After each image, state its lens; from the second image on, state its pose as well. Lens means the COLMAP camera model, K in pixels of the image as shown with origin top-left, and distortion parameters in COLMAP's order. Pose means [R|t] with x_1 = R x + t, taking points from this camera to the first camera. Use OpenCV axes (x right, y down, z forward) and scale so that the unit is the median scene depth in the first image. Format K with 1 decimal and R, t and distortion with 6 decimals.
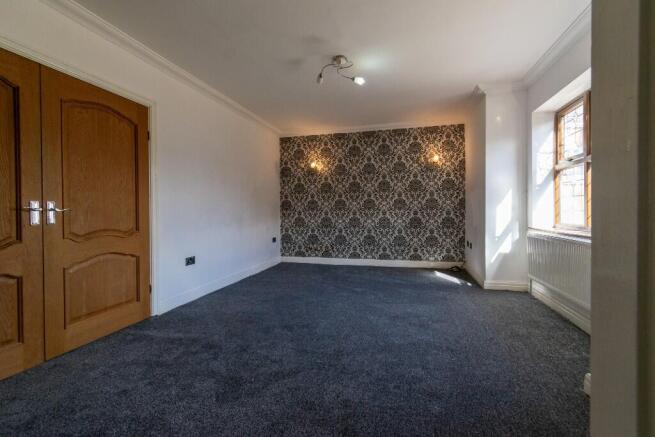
lens RADIAL K [[289.1, 0, 330.3], [0, 289.1, 214.5], [0, 0, 1]] dist [0.004988, -0.000181]
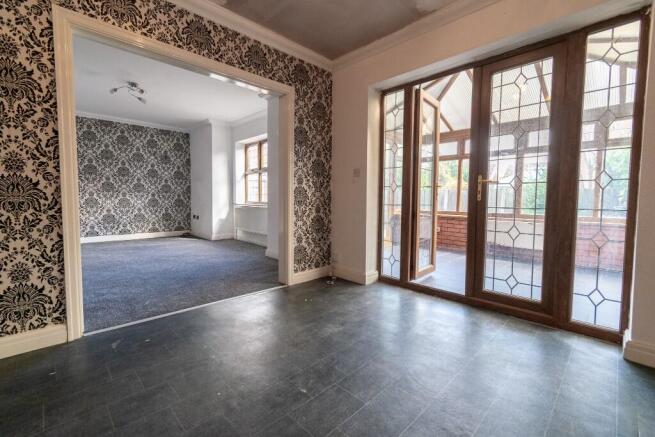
lens RADIAL K [[289.1, 0, 329.0], [0, 289.1, 214.4], [0, 0, 1]] dist [0.004988, -0.000181]
pose [[0.521465, -0.032639, 0.852648, -0.399584], [-0.003282, 0.999184, 0.040255, 0.025745], [-0.853266, -0.023790, 0.520933, -0.334684]]
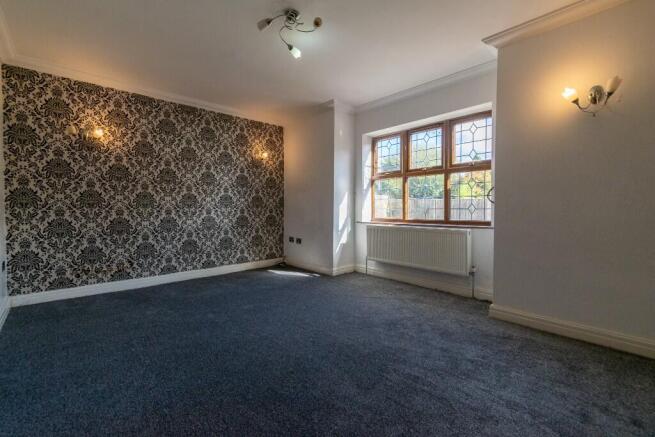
lens RADIAL K [[289.1, 0, 328.5], [0, 289.1, 214.3], [0, 0, 1]] dist [0.004988, -0.000181]
pose [[0.548689, -0.012019, 0.835940, -0.326794], [0.009490, 0.999922, 0.008147, -0.000489], [-0.835972, 0.003463, 0.548760, 0.273562]]
